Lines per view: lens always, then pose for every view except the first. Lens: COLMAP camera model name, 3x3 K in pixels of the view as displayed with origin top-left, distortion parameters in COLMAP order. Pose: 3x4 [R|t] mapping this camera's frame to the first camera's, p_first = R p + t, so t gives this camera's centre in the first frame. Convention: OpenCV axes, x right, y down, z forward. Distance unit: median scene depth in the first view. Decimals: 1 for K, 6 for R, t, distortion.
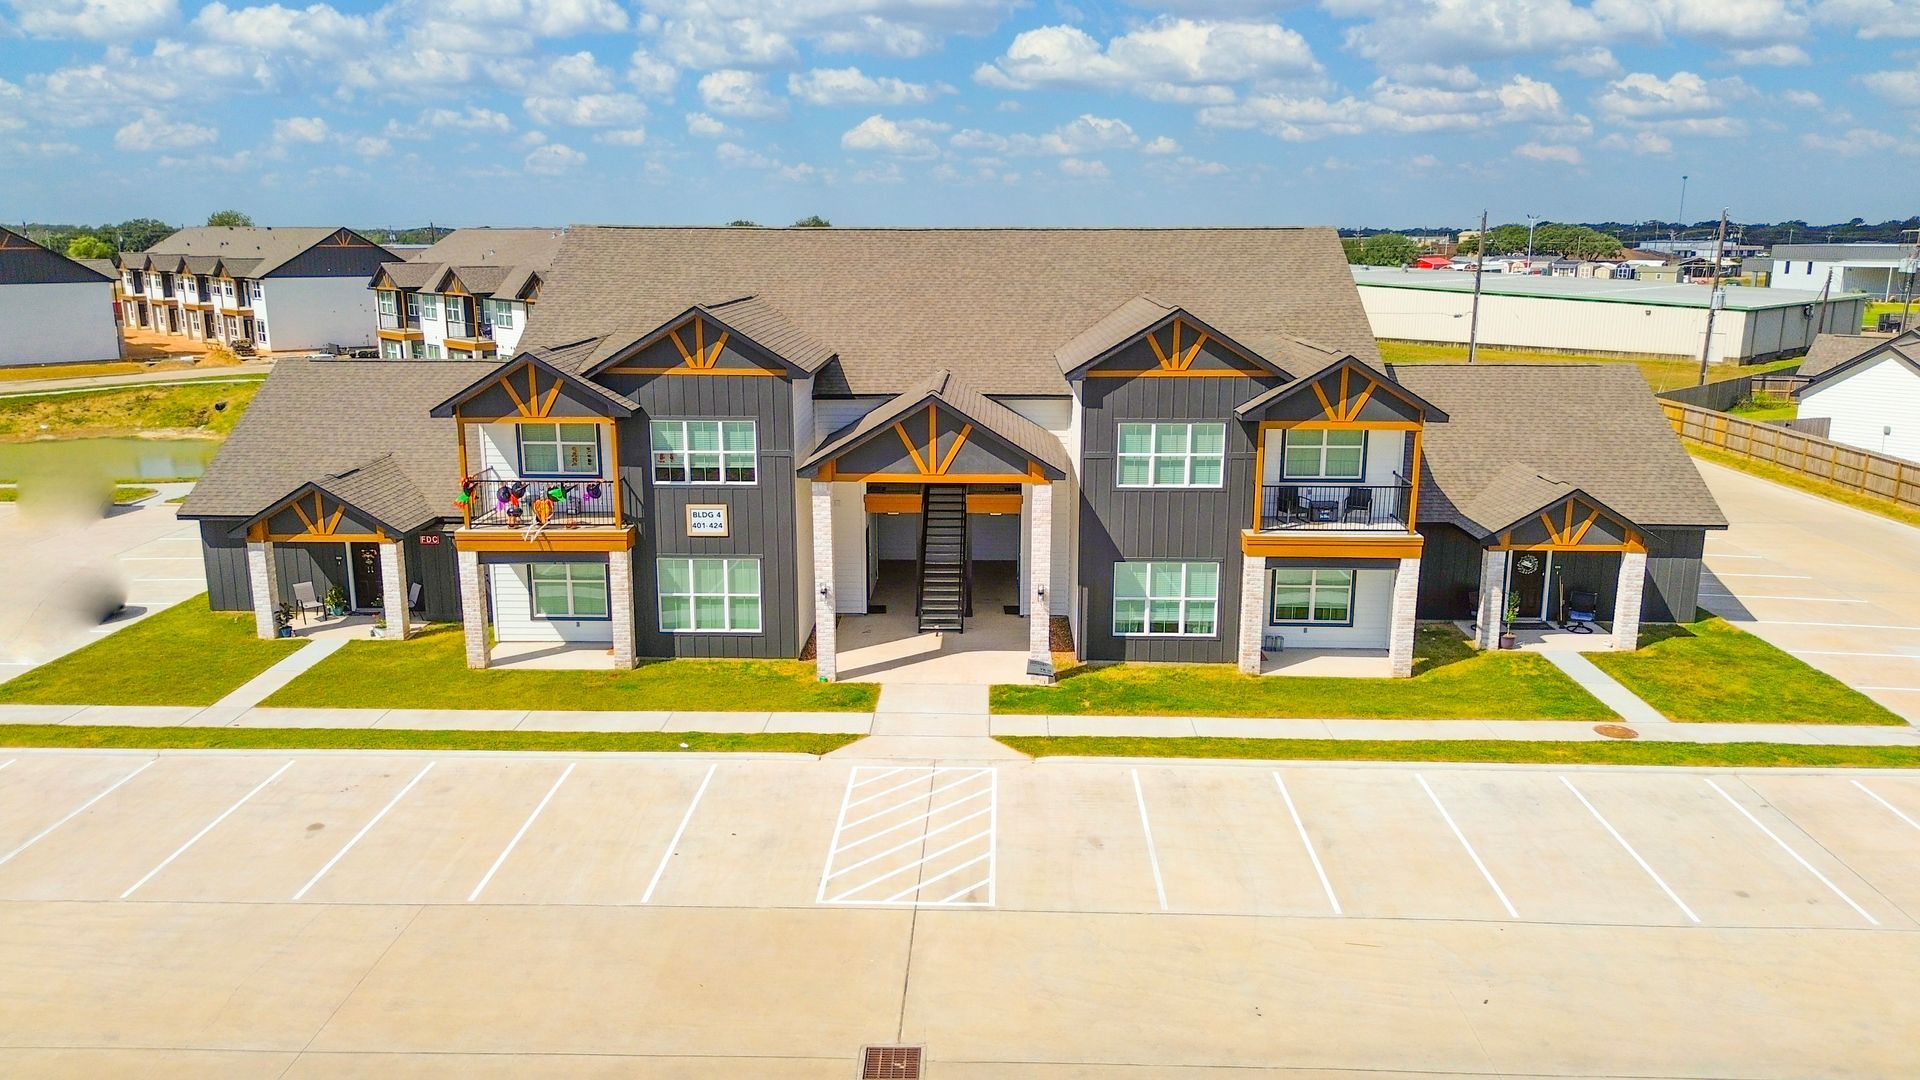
lens RADIAL K [[1363.0, 0, 955.1], [0, 1363.0, 533.0], [0, 0, 1]] dist [0.071057, -0.076205]
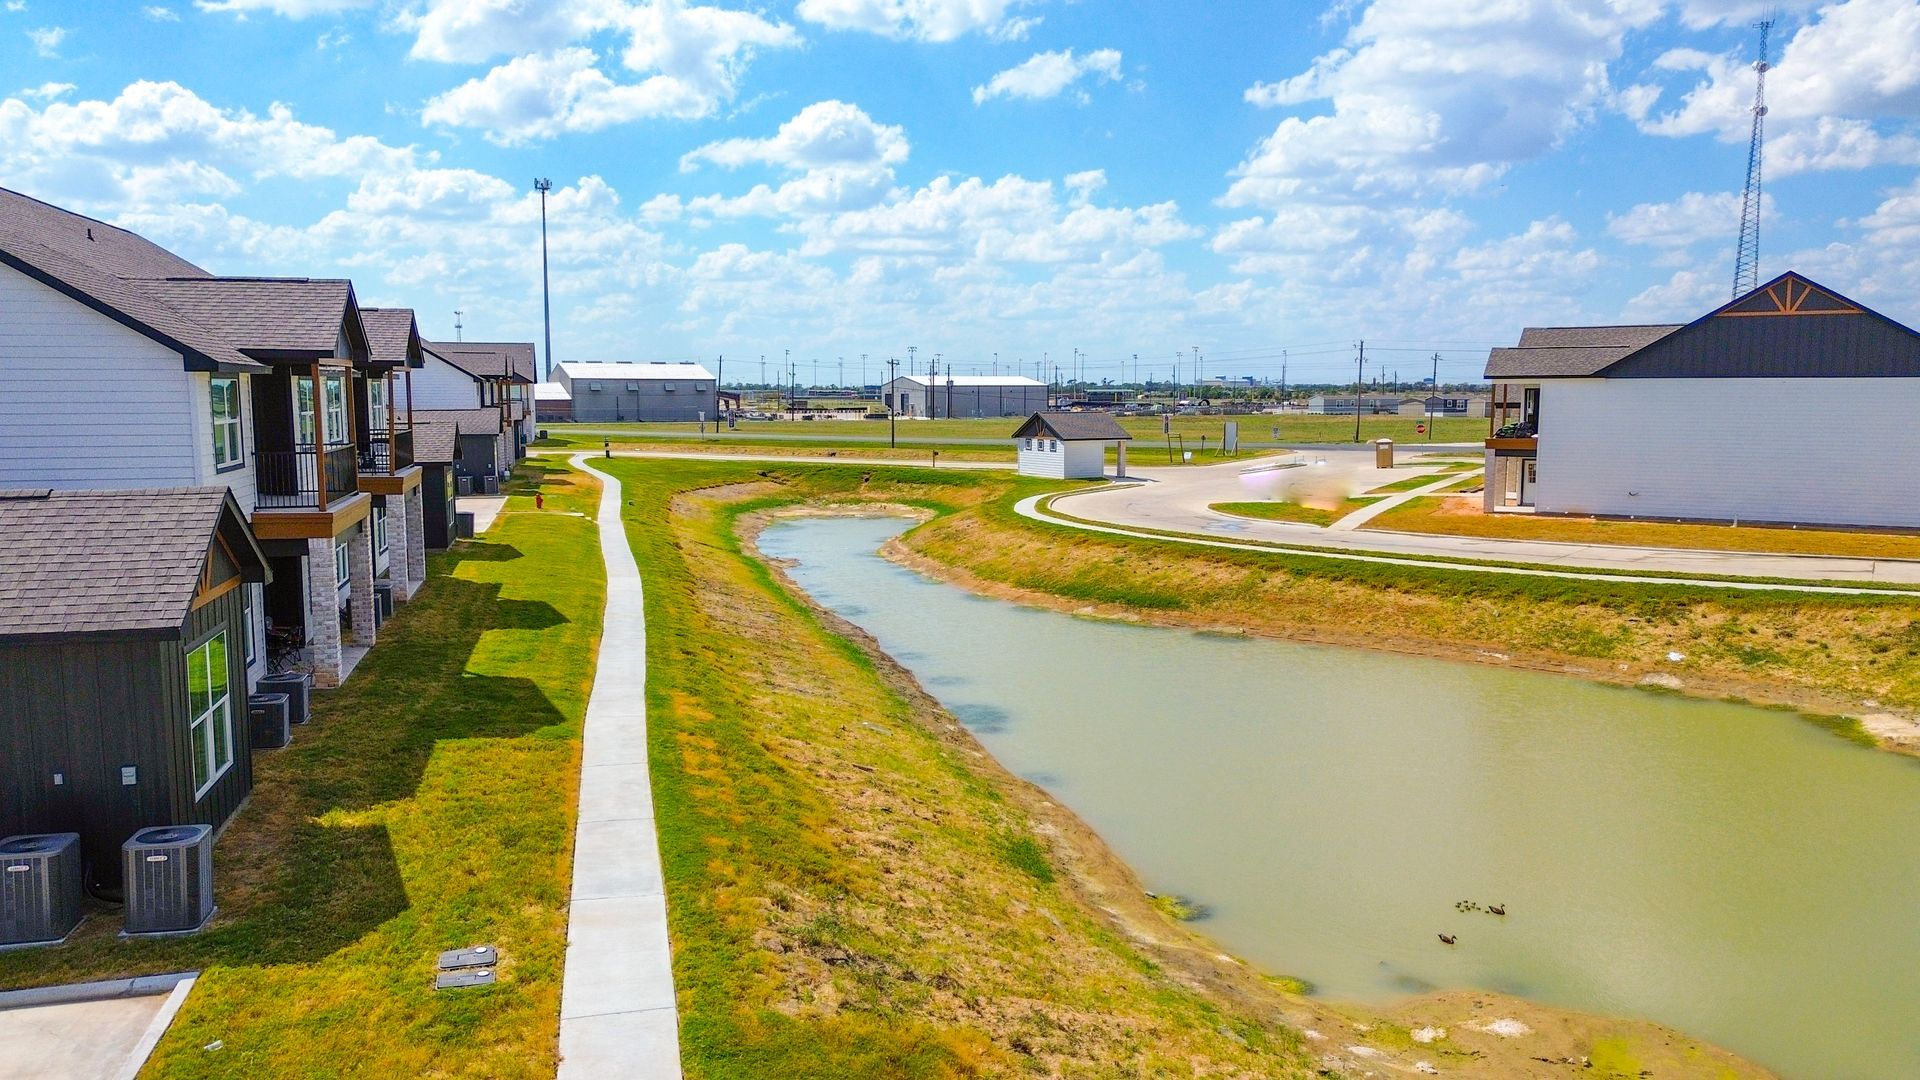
lens RADIAL K [[1363.0, 0, 955.1], [0, 1363.0, 533.0], [0, 0, 1]] dist [0.071057, -0.076205]
pose [[0.283299, 0.097881, -0.954024, -0.792004], [-0.208236, 0.977323, 0.038436, -0.227810], [0.936152, 0.187773, 0.297257, 1.707985]]
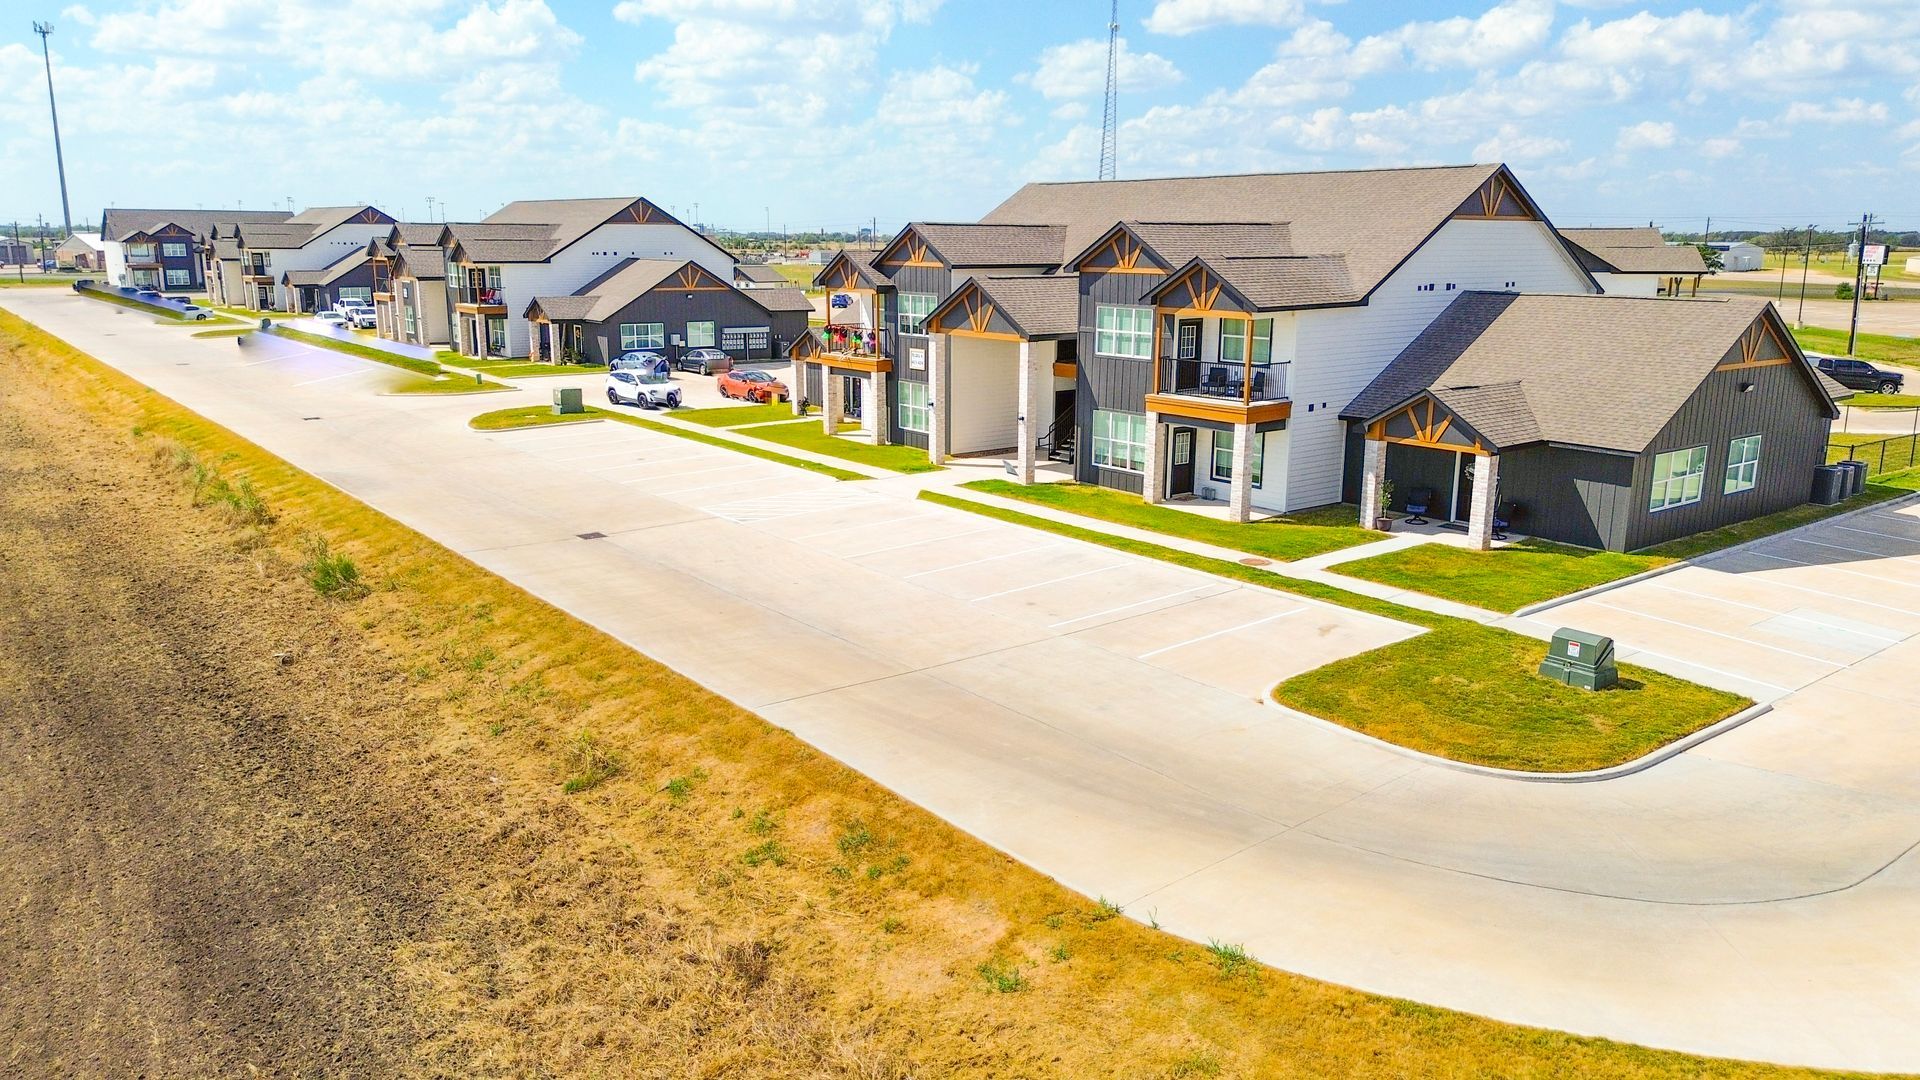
lens RADIAL K [[1363.0, 0, 955.1], [0, 1363.0, 533.0], [0, 0, 1]] dist [0.071057, -0.076205]
pose [[0.635397, 0.165820, -0.754172, 1.090621], [-0.169338, 0.982819, 0.073424, 0.066355], [0.753389, 0.081057, 0.652560, 0.006311]]
